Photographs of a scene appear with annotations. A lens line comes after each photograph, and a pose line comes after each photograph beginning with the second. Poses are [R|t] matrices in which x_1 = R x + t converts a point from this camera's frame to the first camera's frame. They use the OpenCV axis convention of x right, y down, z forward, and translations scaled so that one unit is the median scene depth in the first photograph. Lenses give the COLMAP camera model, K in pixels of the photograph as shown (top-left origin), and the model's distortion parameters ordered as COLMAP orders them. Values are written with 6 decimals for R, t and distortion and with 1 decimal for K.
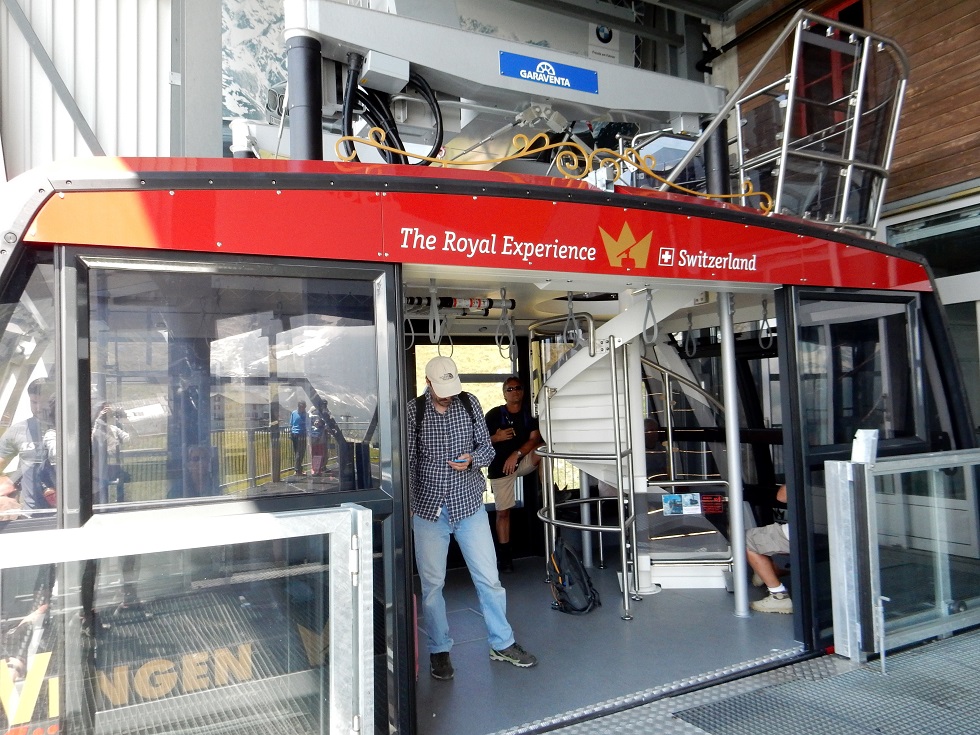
lens RADIAL K [[713.1, 0, 491.9], [0, 713.1, 366.1], [0, 0, 1]] dist [-0.000371, 0.001529]
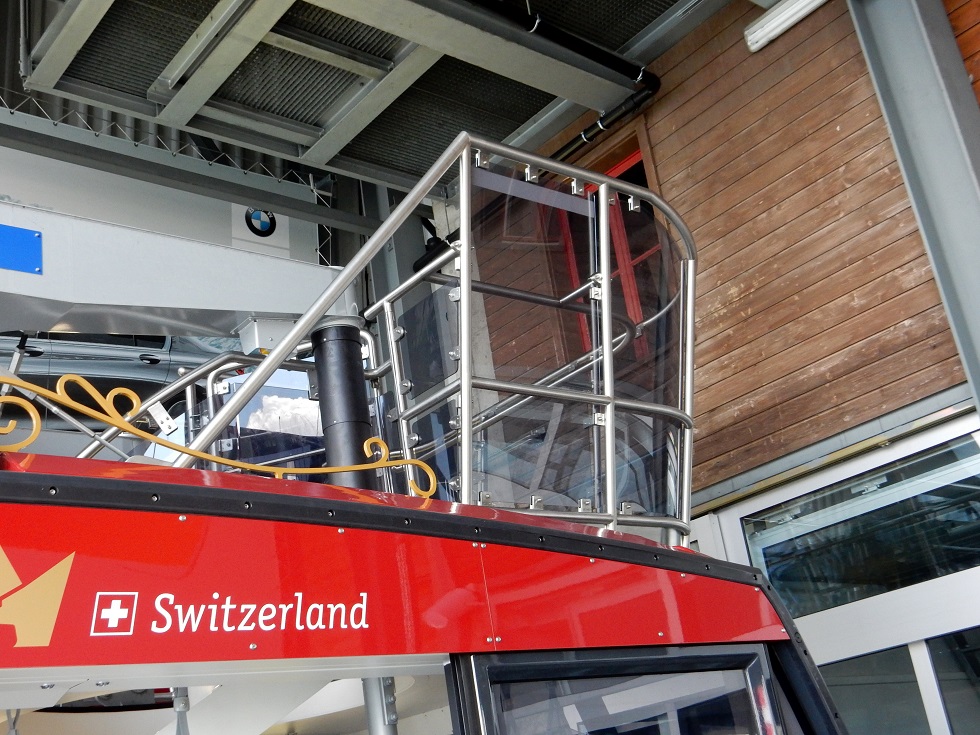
lens RADIAL K [[1195.4, 0, 487.3], [0, 1195.4, 366.5], [0, 0, 1]] dist [-0.011964, 0.000000]
pose [[0.976299, -0.028767, 0.214506, 0.233706], [0.100333, 0.938348, -0.330811, -0.028173], [-0.191765, 0.344493, 0.918994, 0.206949]]
